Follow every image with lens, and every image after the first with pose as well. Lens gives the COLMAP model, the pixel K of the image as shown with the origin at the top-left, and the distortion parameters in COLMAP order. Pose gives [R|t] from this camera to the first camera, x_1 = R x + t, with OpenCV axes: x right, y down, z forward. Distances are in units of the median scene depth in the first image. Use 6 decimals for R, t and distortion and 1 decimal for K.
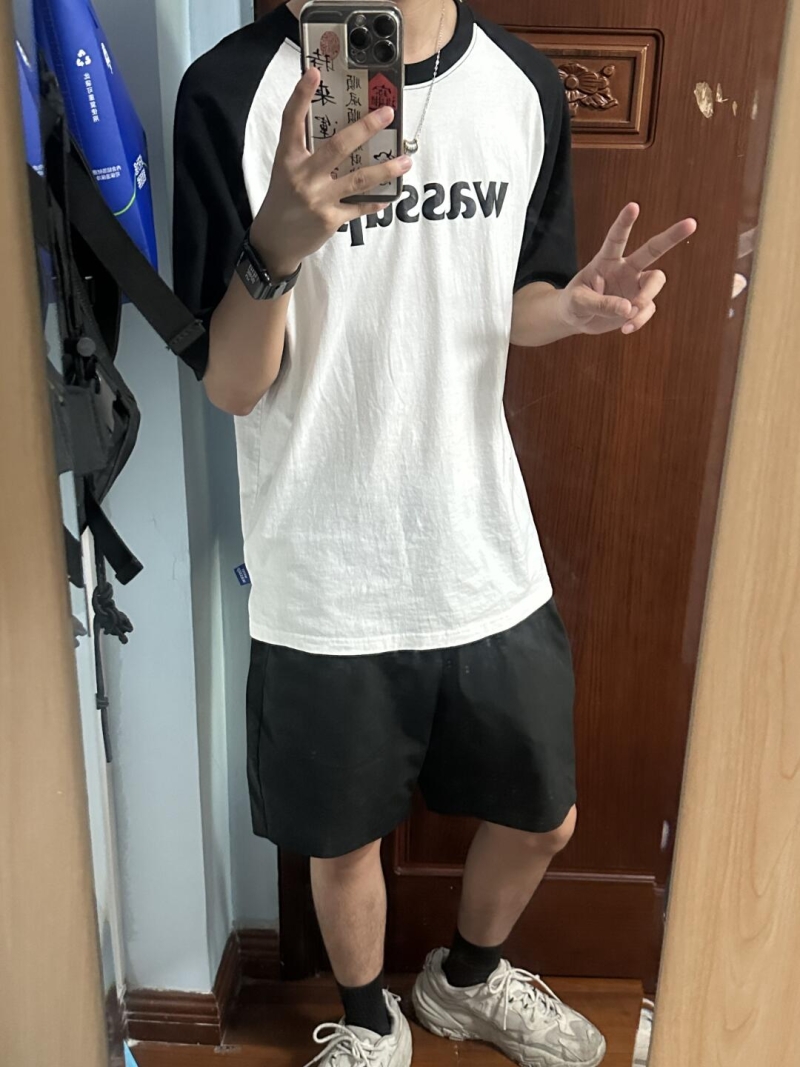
lens RADIAL K [[1165.4, 0, 400.0], [0, 1165.4, 533.5], [0, 0, 1]] dist [-0.187356, 0.000524]
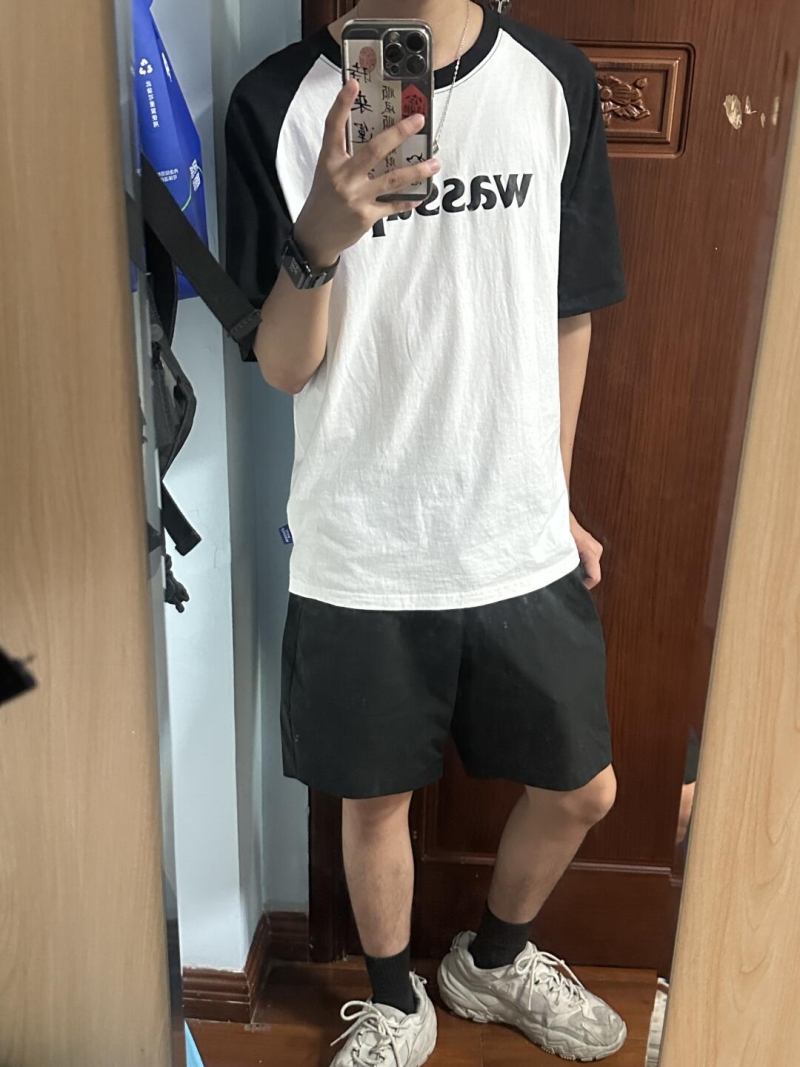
lens RADIAL K [[1199.5, 0, 397.3], [0, 1199.5, 583.2], [0, 0, 1]] dist [-0.276991, 0.211610]
pose [[0.997856, 0.027830, -0.059236, 0.044808], [-0.026367, 0.999331, 0.025328, 0.045426], [0.059902, -0.023712, 0.997923, -0.112882]]
